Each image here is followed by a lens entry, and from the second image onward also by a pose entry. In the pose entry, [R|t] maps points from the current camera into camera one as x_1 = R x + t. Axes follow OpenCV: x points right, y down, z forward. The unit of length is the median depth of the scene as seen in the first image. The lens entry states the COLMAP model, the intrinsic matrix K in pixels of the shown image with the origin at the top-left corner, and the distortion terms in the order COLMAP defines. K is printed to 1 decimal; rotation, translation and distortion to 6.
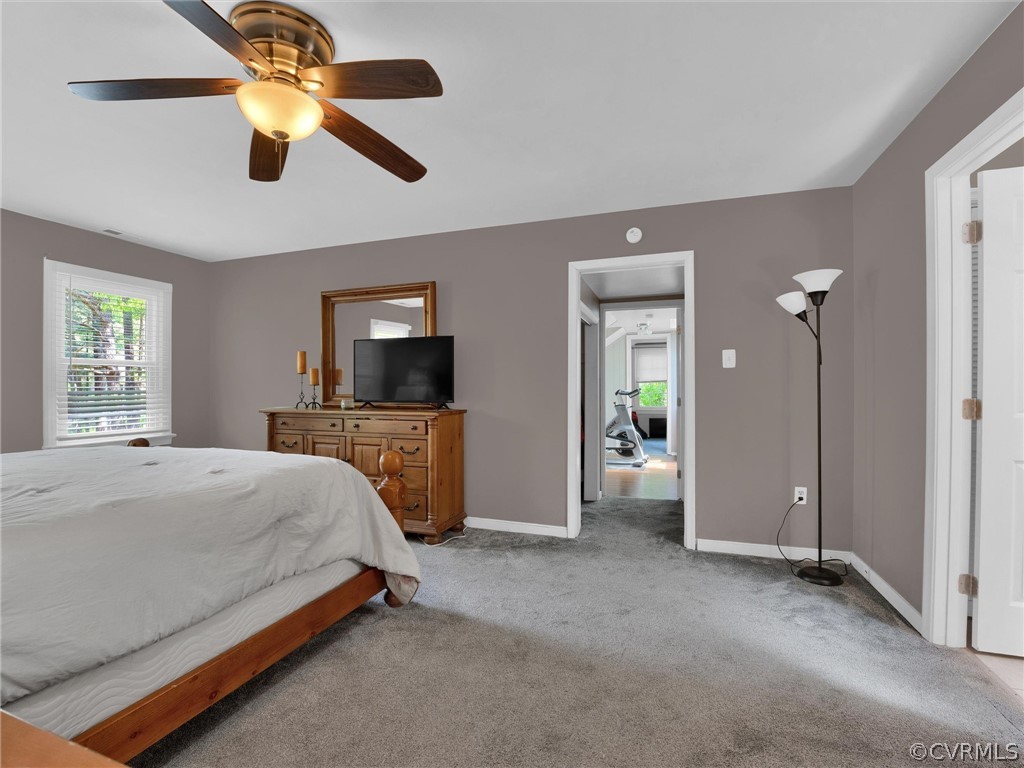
lens RADIAL K [[472.6, 0, 509.3], [0, 472.6, 386.6], [0, 0, 1]] dist [-0.026490, 0.000465]
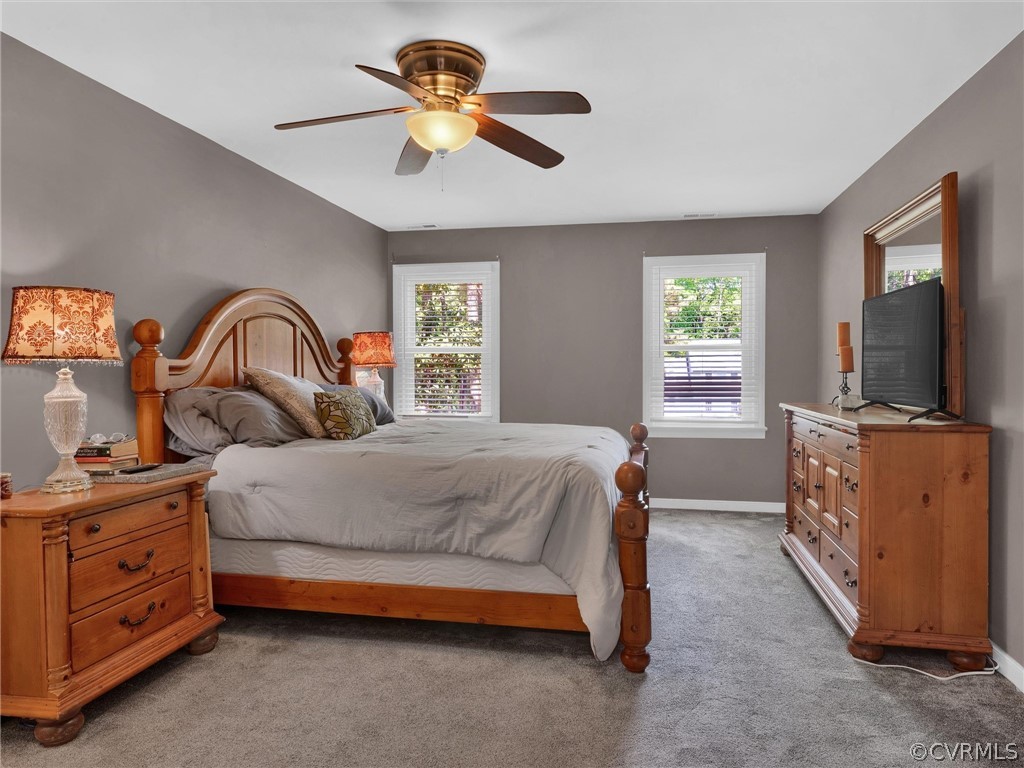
lens RADIAL K [[672.4, 0, 514.7], [0, 672.4, 371.9], [0, 0, 1]] dist [-0.000732, -0.000479]
pose [[0.137246, 0.007205, -0.990511, 0.587798], [0.000288, 0.999973, 0.007314, -0.012090], [0.990537, -0.001289, 0.137240, 0.493762]]
